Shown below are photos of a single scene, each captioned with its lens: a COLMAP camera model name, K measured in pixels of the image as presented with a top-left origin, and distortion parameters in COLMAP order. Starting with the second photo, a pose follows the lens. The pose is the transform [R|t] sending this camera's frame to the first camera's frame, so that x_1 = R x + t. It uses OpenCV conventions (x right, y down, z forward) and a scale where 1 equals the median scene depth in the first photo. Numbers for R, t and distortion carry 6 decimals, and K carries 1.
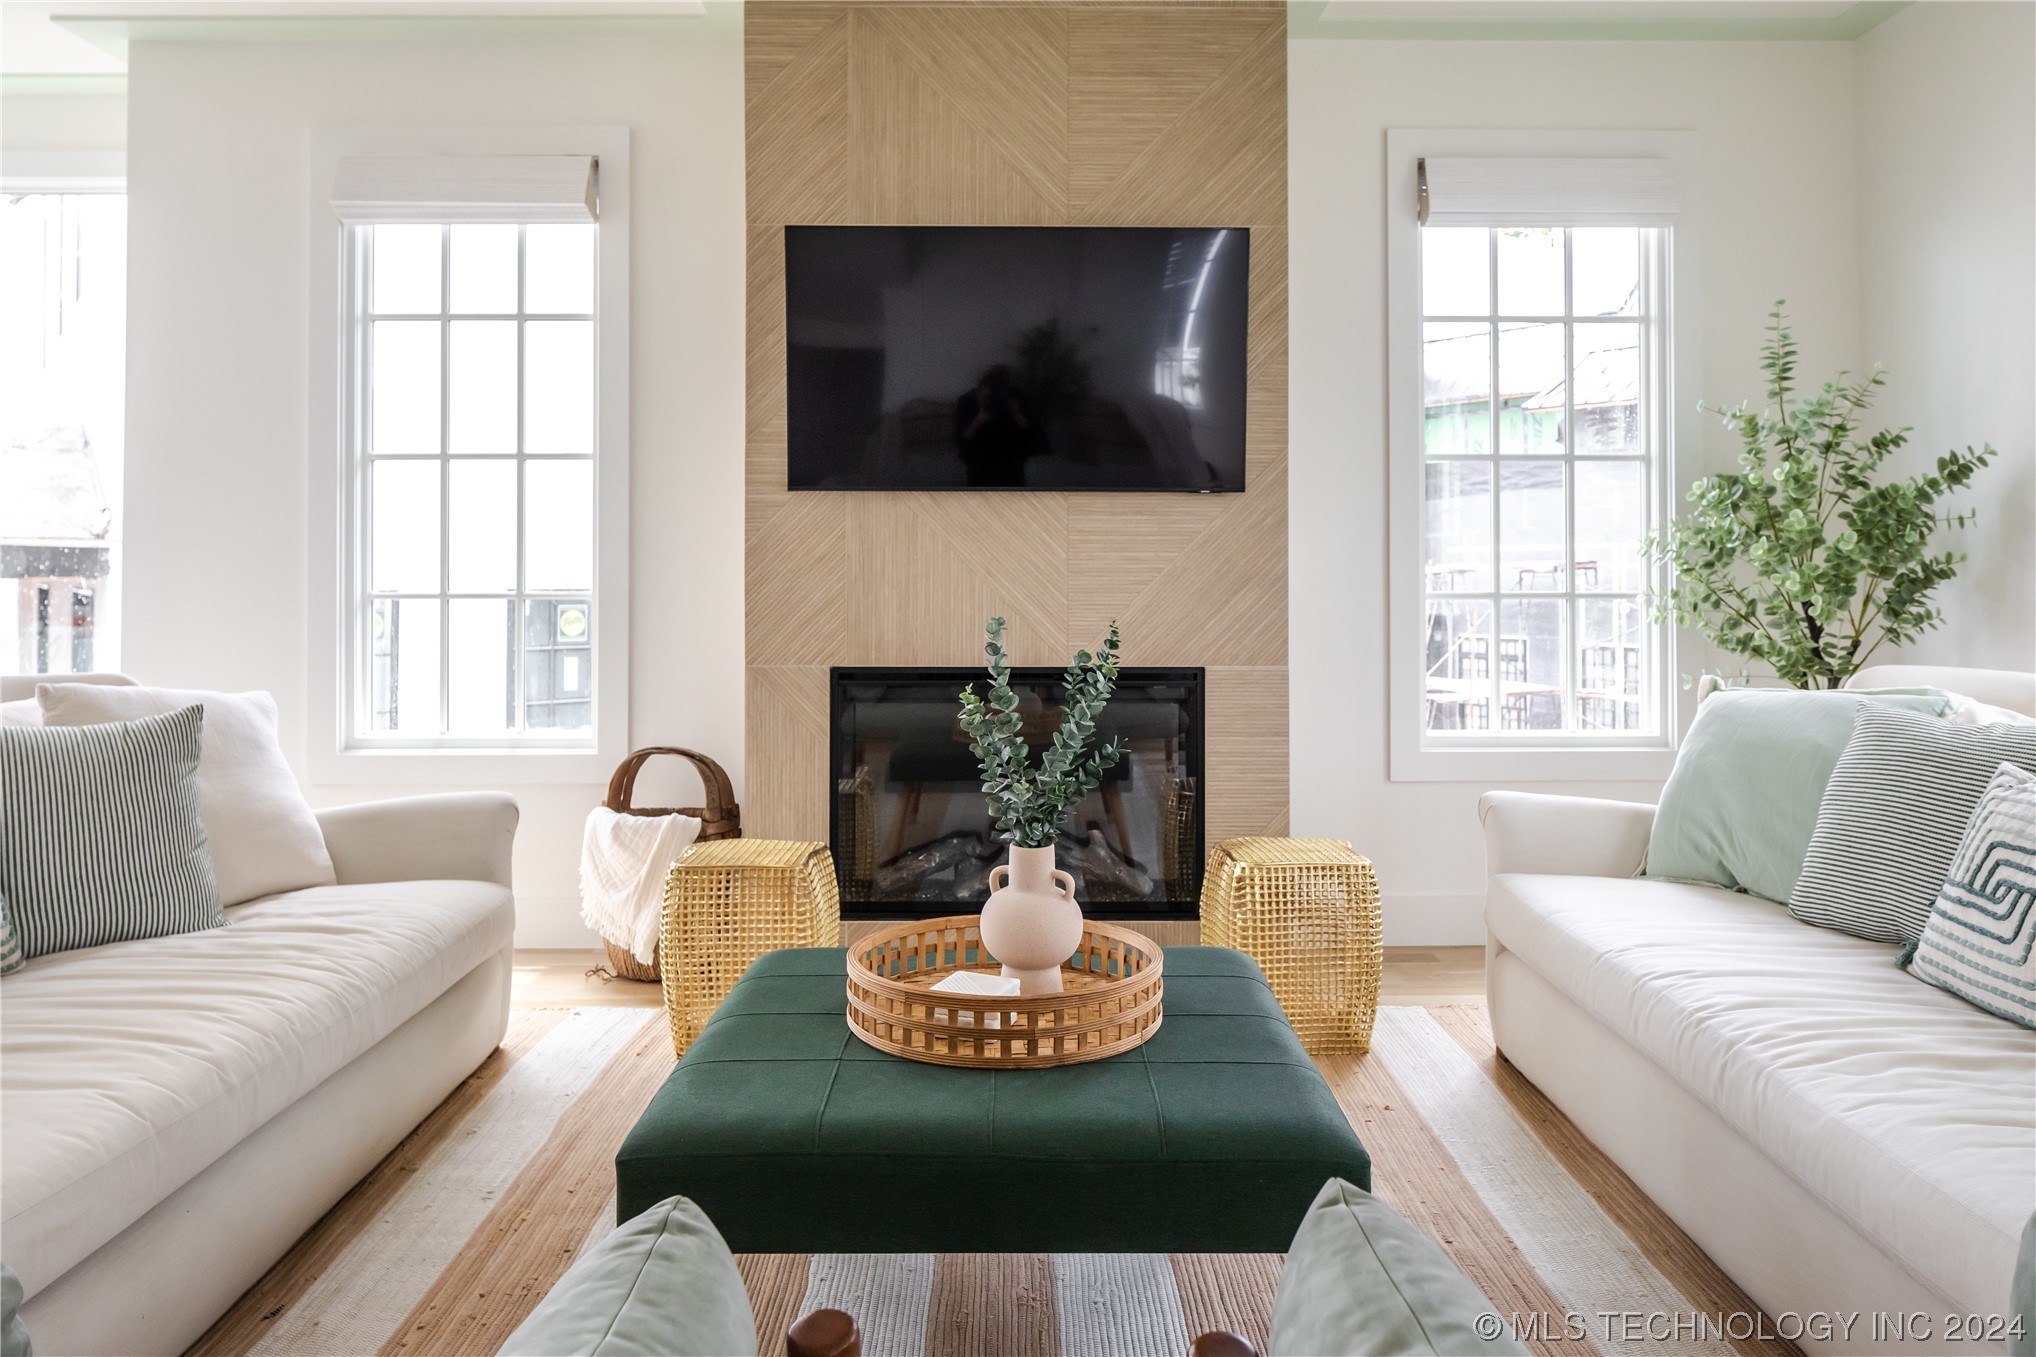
lens RADIAL K [[1397.9, 0, 1014.0], [0, 1397.9, 541.6], [0, 0, 1]] dist [-0.005015, -0.002140]
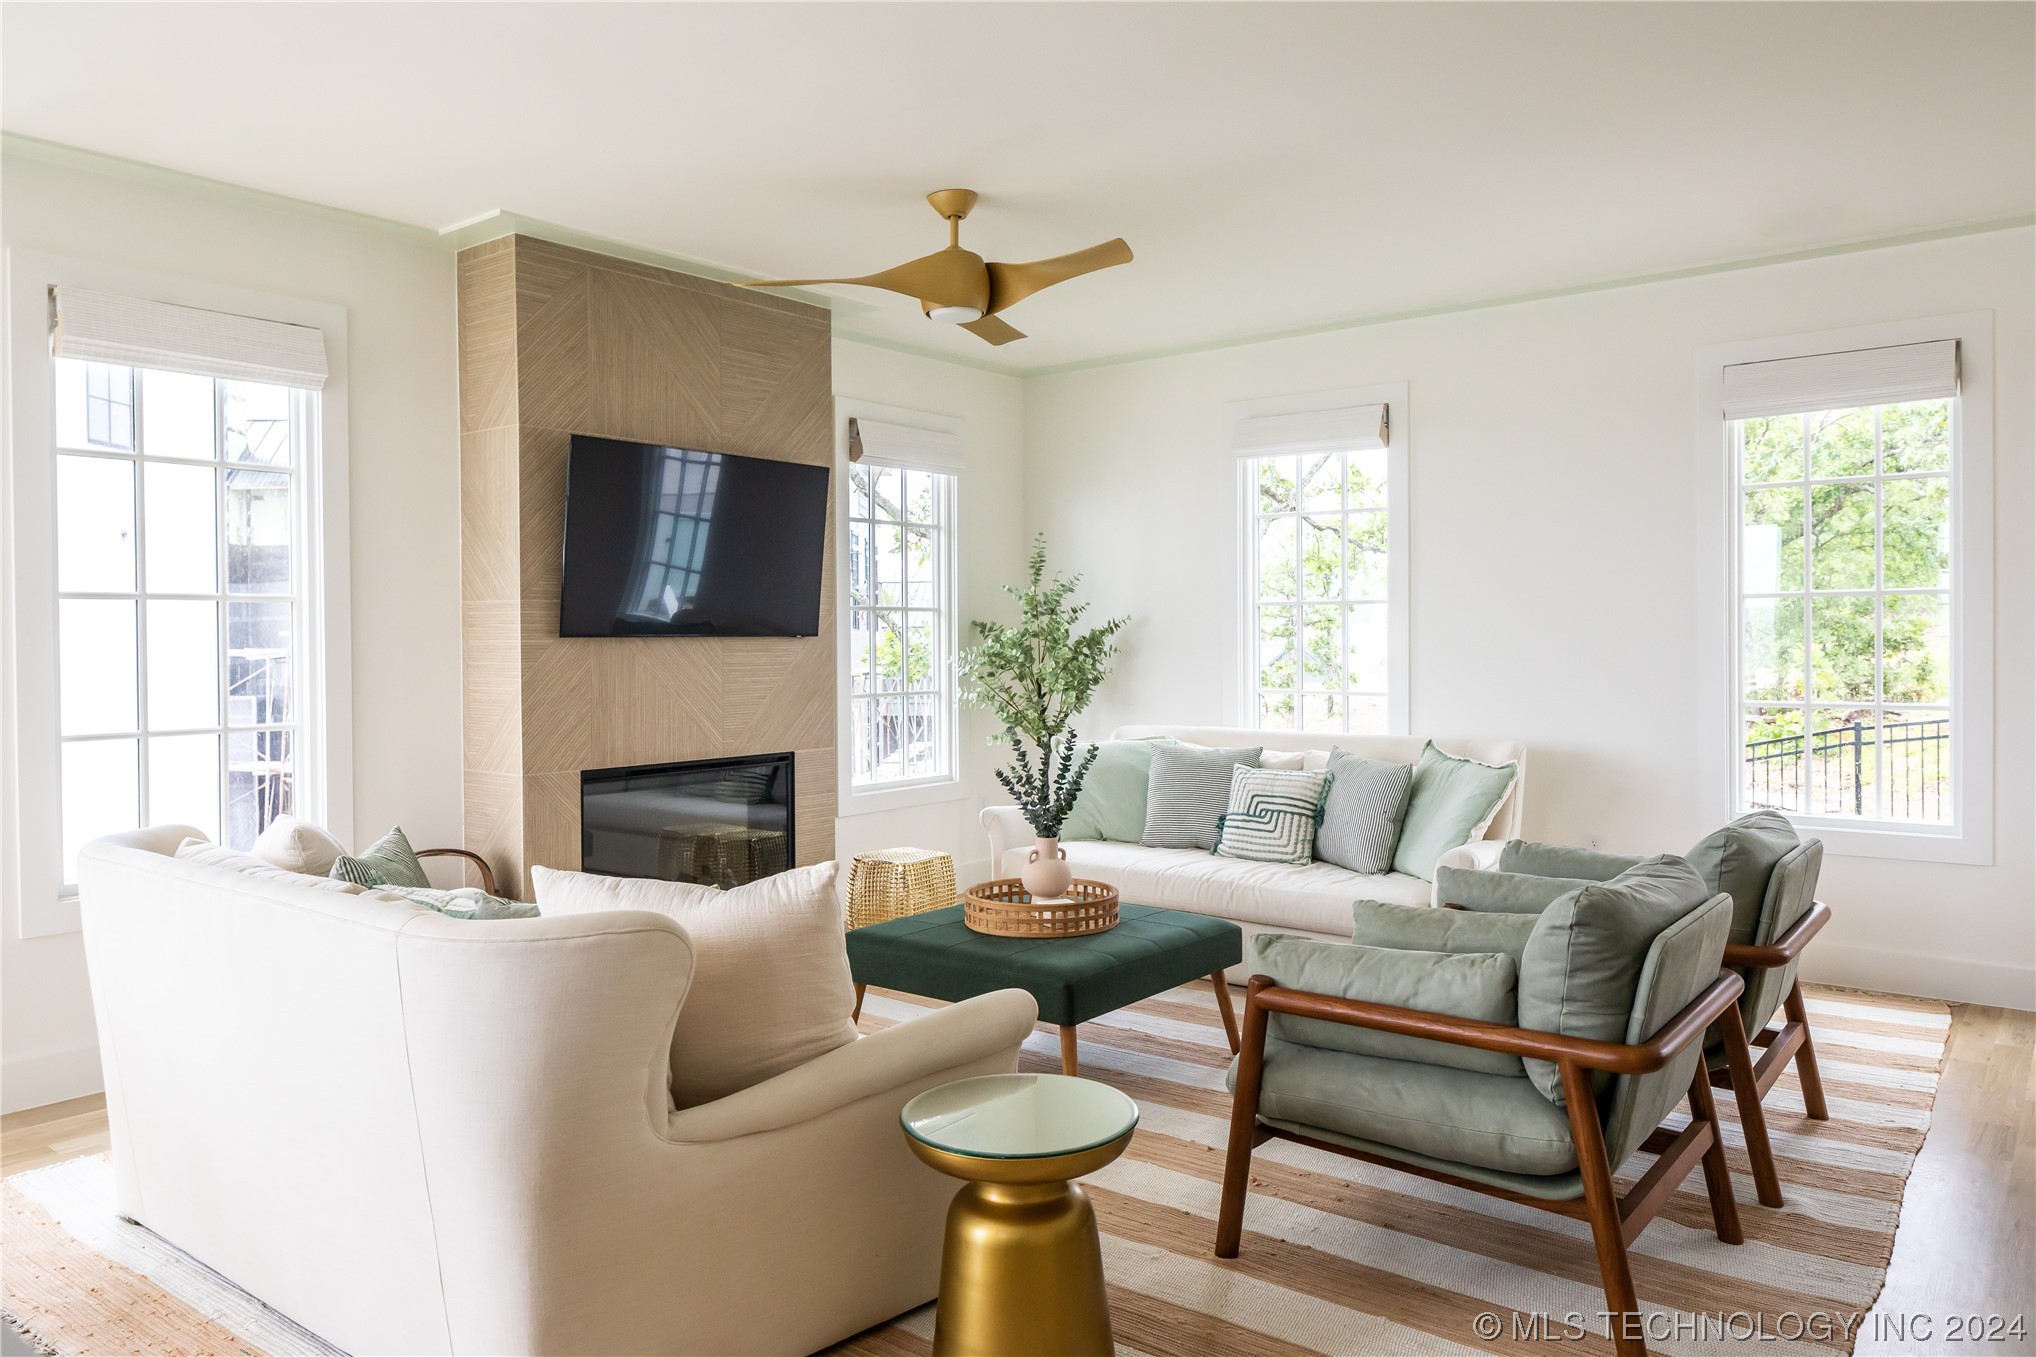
lens RADIAL K [[1395.3, 0, 974.7], [0, 1395.3, 639.6], [0, 0, 1]] dist [-0.000332, -0.000465]
pose [[0.641174, -0.007031, 0.767363, -0.894707], [-0.007107, 0.999861, 0.015100, -0.055643], [-0.767362, -0.015135, 0.641035, -0.120473]]
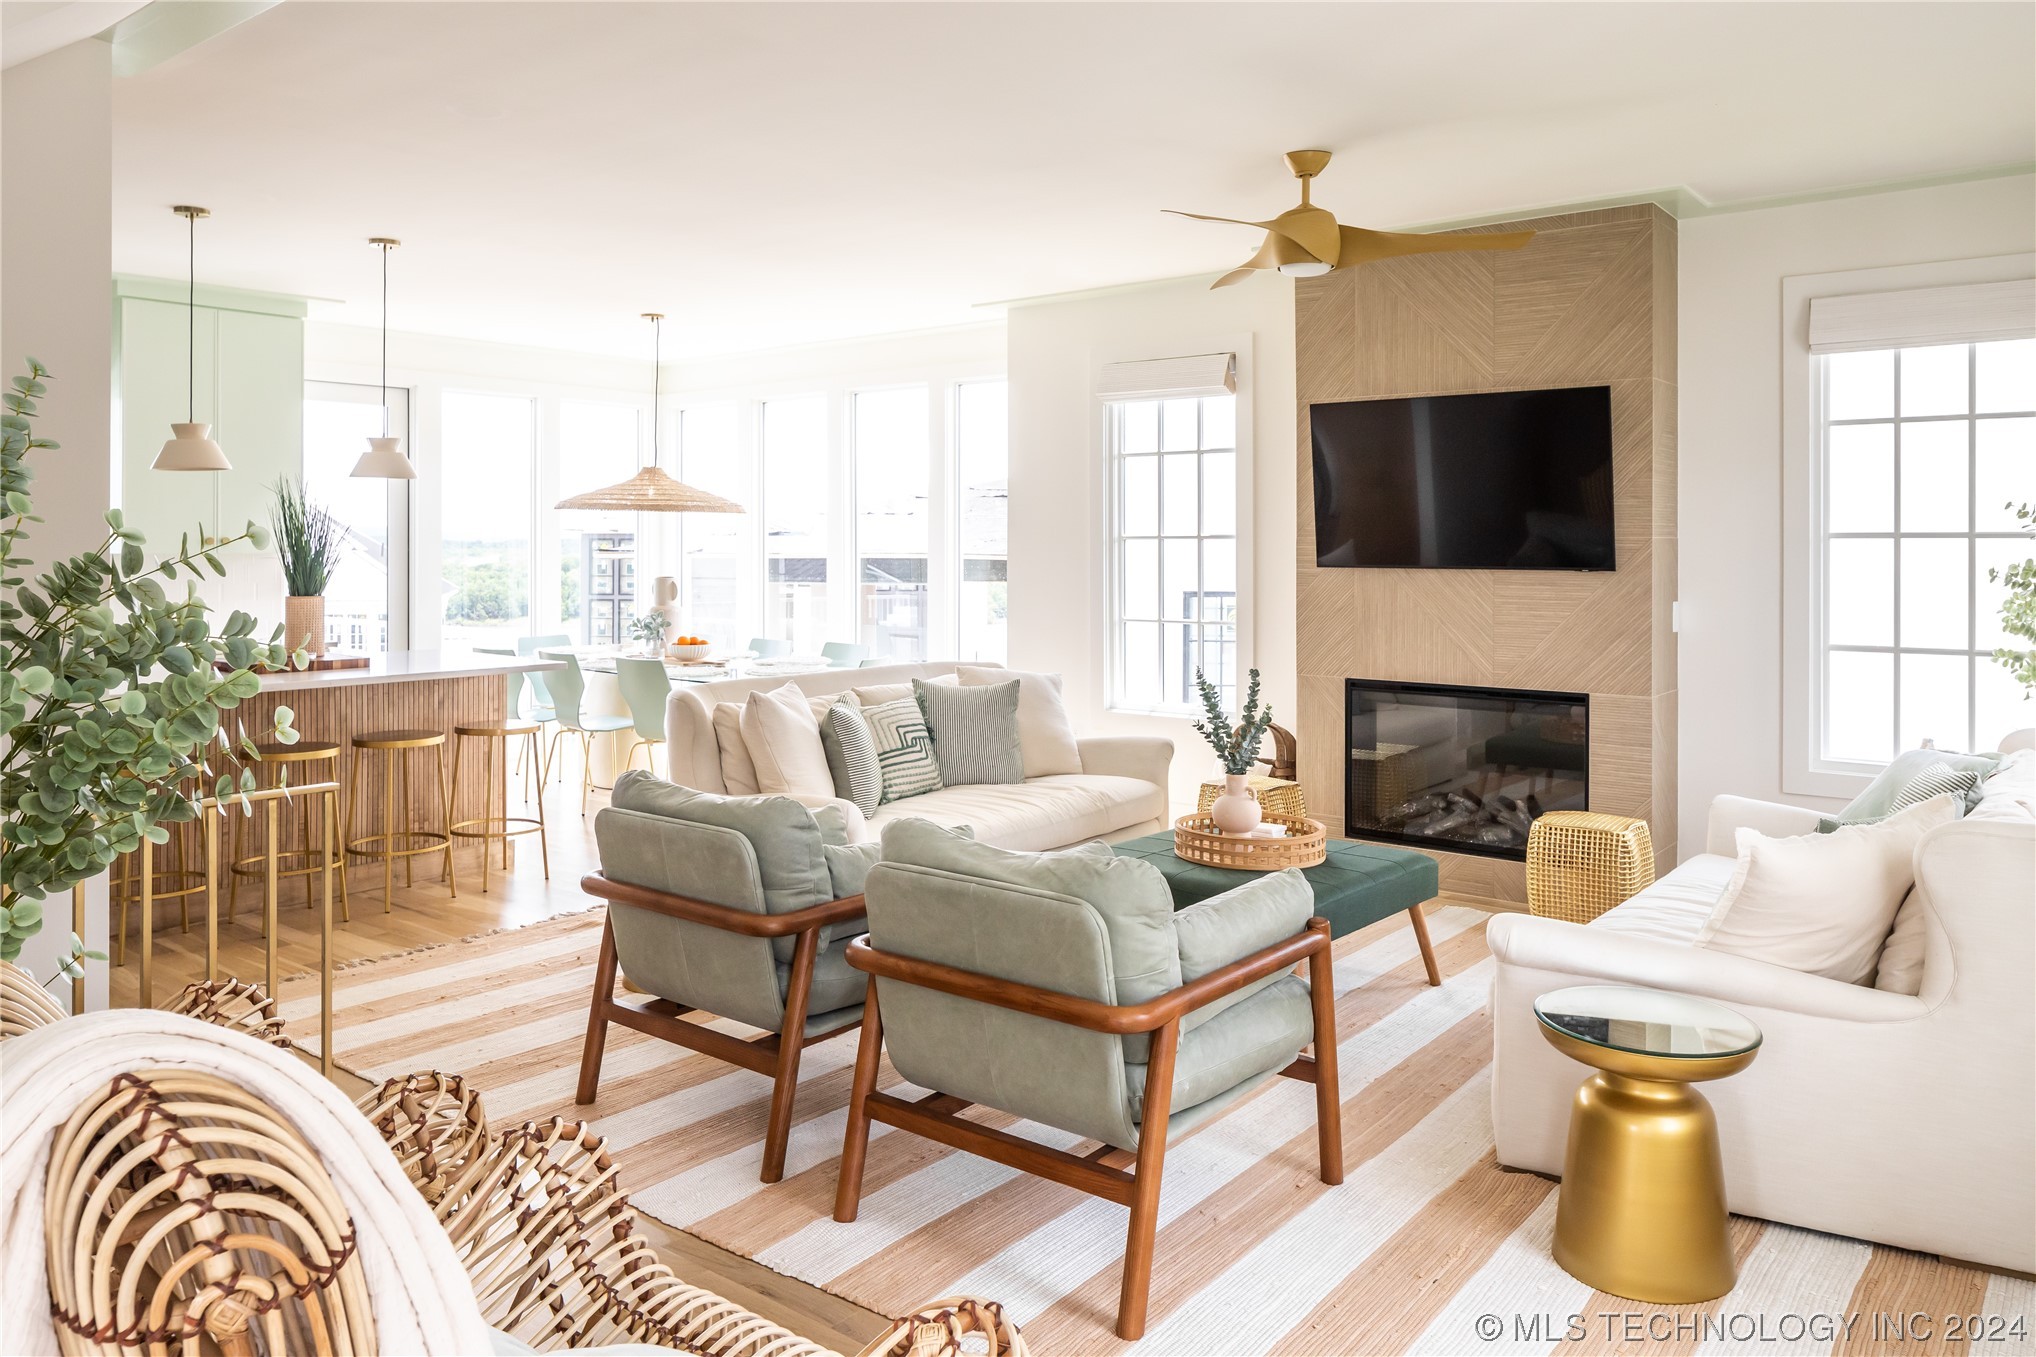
lens RADIAL K [[1397.9, 0, 1014.0], [0, 1397.9, 541.6], [0, 0, 1]] dist [-0.005015, -0.002140]
pose [[0.779603, -0.000982, -0.626274, 0.565665], [0.010004, 0.999891, 0.010885, -0.085409], [0.626195, -0.014751, 0.779527, -0.466113]]
